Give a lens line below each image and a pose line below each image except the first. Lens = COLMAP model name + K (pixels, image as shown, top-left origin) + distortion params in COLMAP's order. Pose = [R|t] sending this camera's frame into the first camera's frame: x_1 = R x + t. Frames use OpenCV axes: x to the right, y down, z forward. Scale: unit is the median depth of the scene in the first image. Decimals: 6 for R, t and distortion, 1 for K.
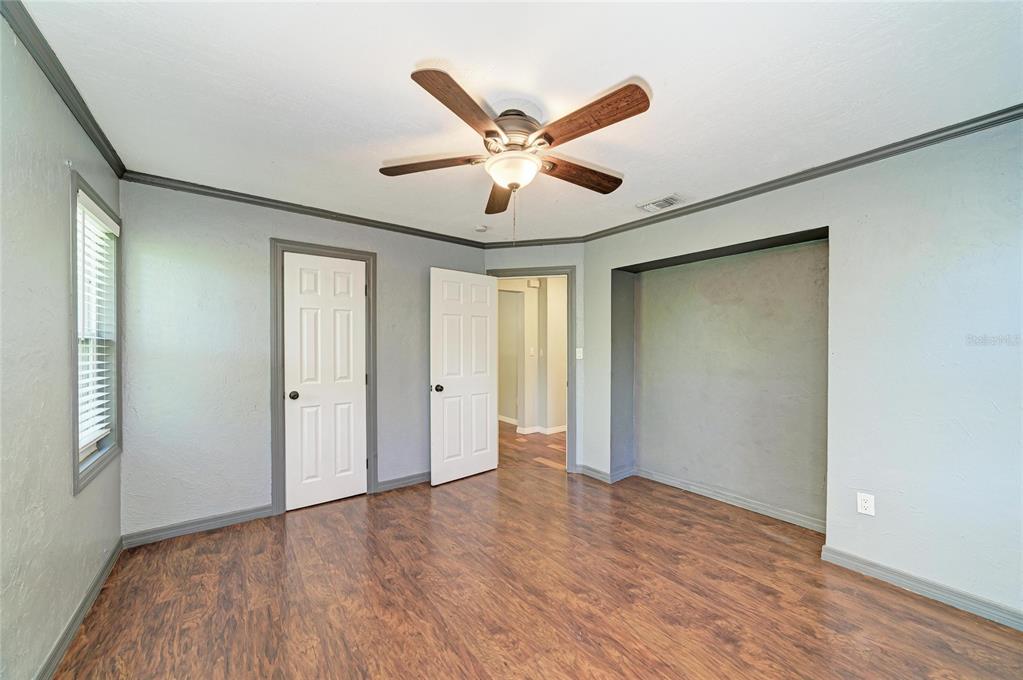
lens RADIAL K [[369.6, 0, 514.9], [0, 369.6, 345.7], [0, 0, 1]] dist [-0.016945, 0.004931]
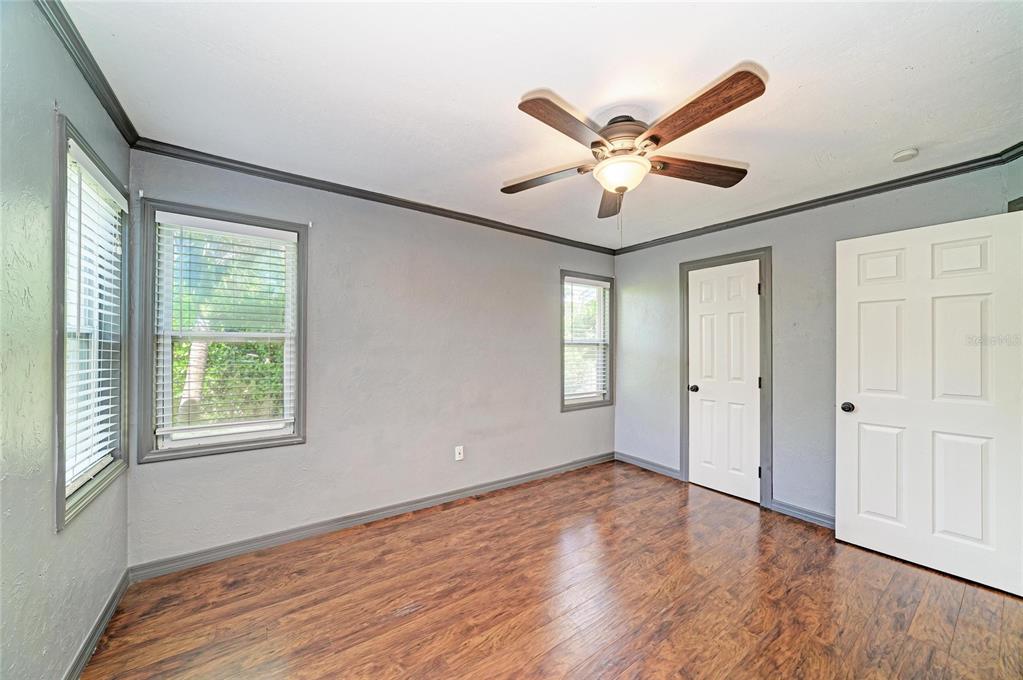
lens RADIAL K [[369.6, 0, 514.9], [0, 369.6, 345.7], [0, 0, 1]] dist [-0.016945, 0.004931]
pose [[-0.038608, -0.003002, -0.999250, 0.651584], [-0.005890, 0.999979, -0.002777, 0.002177], [0.999237, 0.005779, -0.038625, 0.474892]]
